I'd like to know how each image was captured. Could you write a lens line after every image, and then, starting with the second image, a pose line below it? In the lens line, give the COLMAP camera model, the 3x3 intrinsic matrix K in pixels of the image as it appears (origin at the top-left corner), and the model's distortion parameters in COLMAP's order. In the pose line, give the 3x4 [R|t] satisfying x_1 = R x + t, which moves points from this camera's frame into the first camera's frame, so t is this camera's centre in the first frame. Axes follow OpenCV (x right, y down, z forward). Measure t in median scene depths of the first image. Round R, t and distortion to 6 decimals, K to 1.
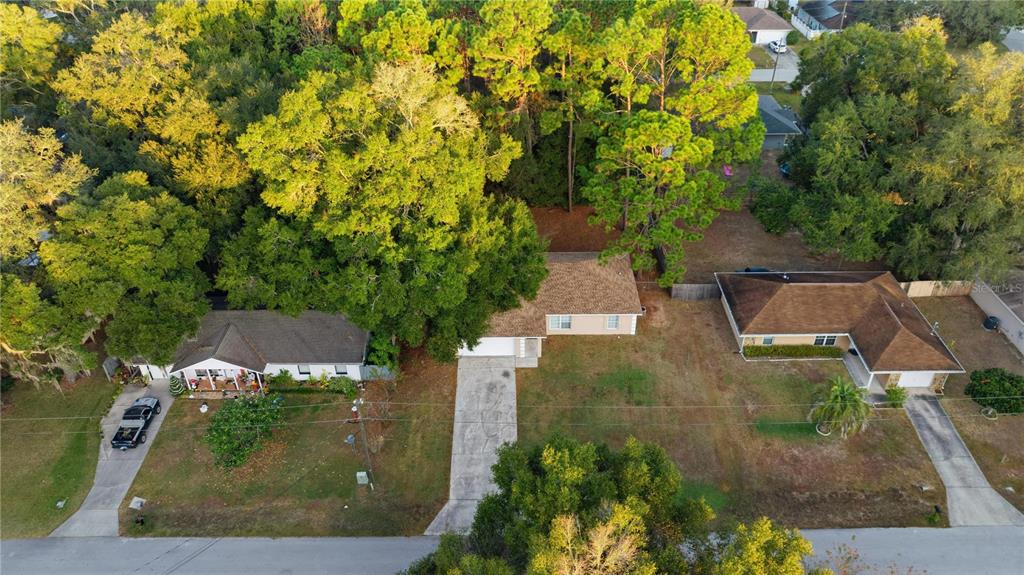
lens RADIAL K [[756.1, 0, 512.1], [0, 756.1, 288.5], [0, 0, 1]] dist [-0.029845, 0.002448]
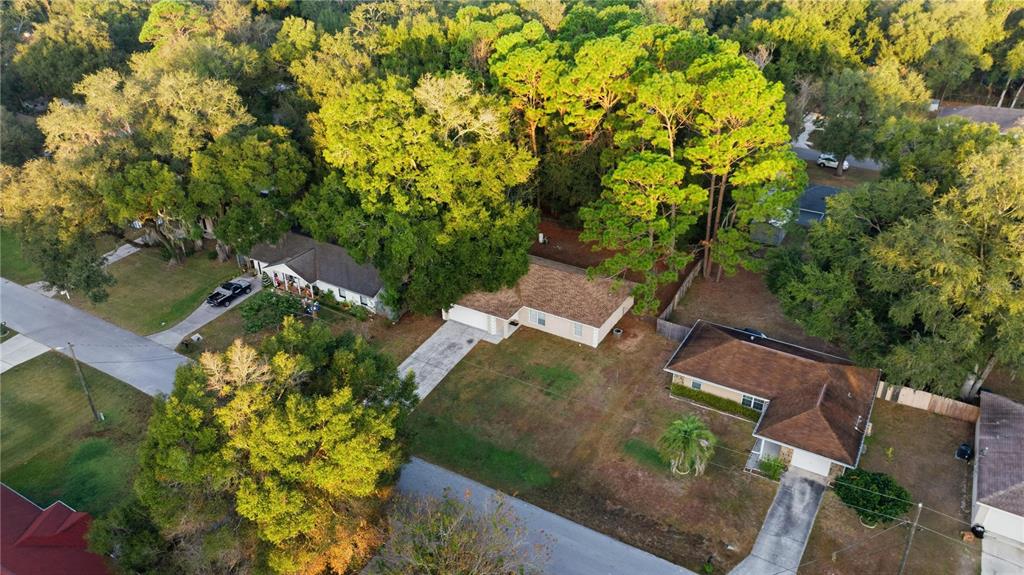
lens RADIAL K [[756.1, 0, 512.4], [0, 756.1, 285.8], [0, 0, 1]] dist [-0.029845, 0.002448]
pose [[0.856000, 0.251416, -0.451724, 0.571506], [-0.290607, 0.956669, -0.018235, 0.032170], [0.427565, 0.146883, 0.891972, -0.052369]]
